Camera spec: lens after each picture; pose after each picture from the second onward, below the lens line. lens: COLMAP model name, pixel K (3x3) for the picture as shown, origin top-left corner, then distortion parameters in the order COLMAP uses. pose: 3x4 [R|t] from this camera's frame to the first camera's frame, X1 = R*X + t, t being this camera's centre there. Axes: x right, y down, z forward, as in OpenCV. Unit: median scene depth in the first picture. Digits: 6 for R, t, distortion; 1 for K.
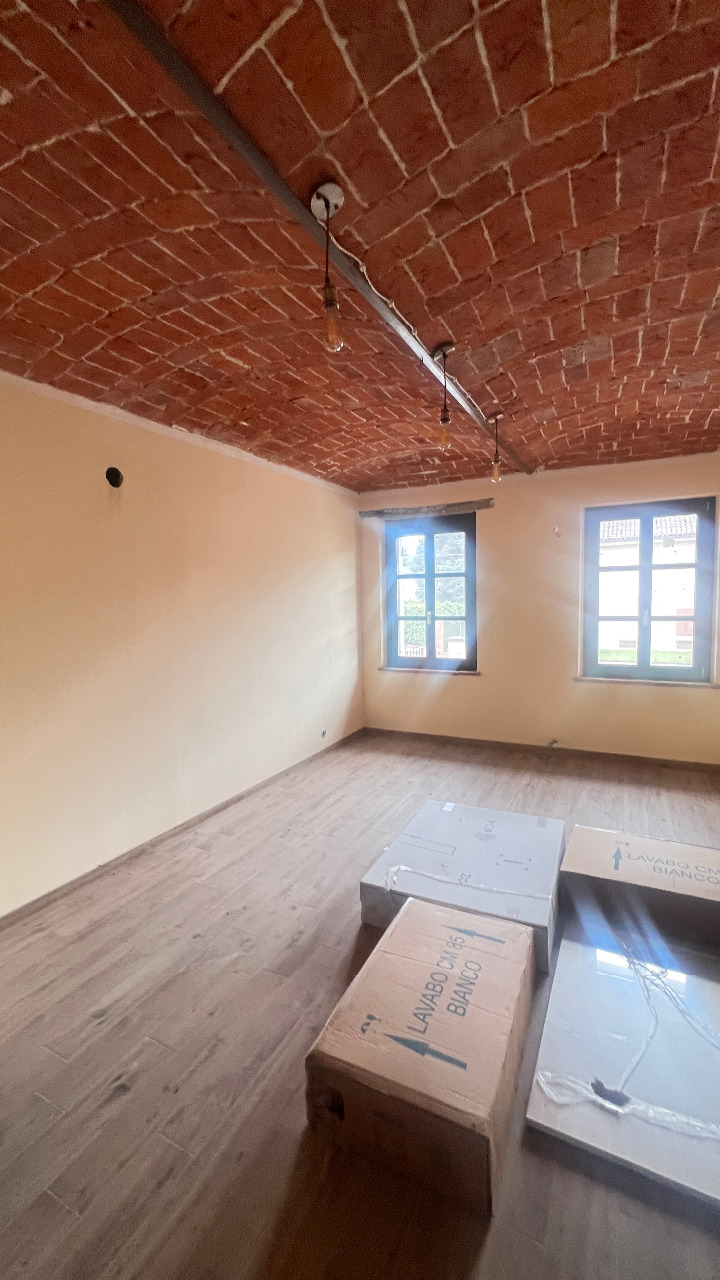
lens RADIAL K [[493.5, 0, 389.8], [0, 493.5, 635.5], [0, 0, 1]] dist [0.013196, -0.000991]
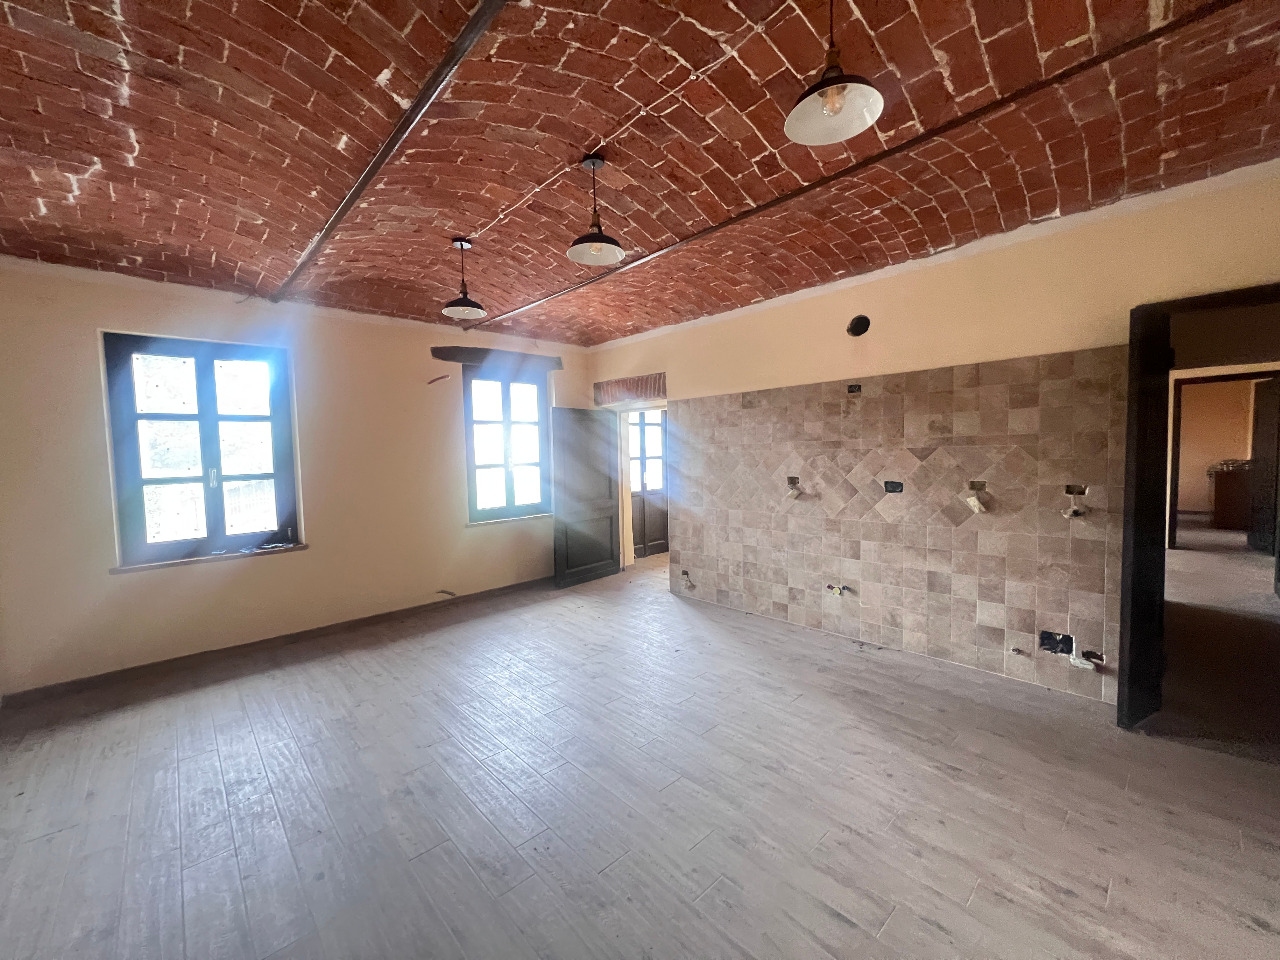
lens RADIAL K [[508.9, 0, 638.4], [0, 508.9, 485.7], [0, 0, 1]] dist [0.008384, 0.000161]
pose [[0.316246, -0.059523, 0.946808, -2.952973], [0.080859, 0.996089, 0.035613, -0.031694], [-0.945225, 0.065295, 0.319822, 1.692093]]
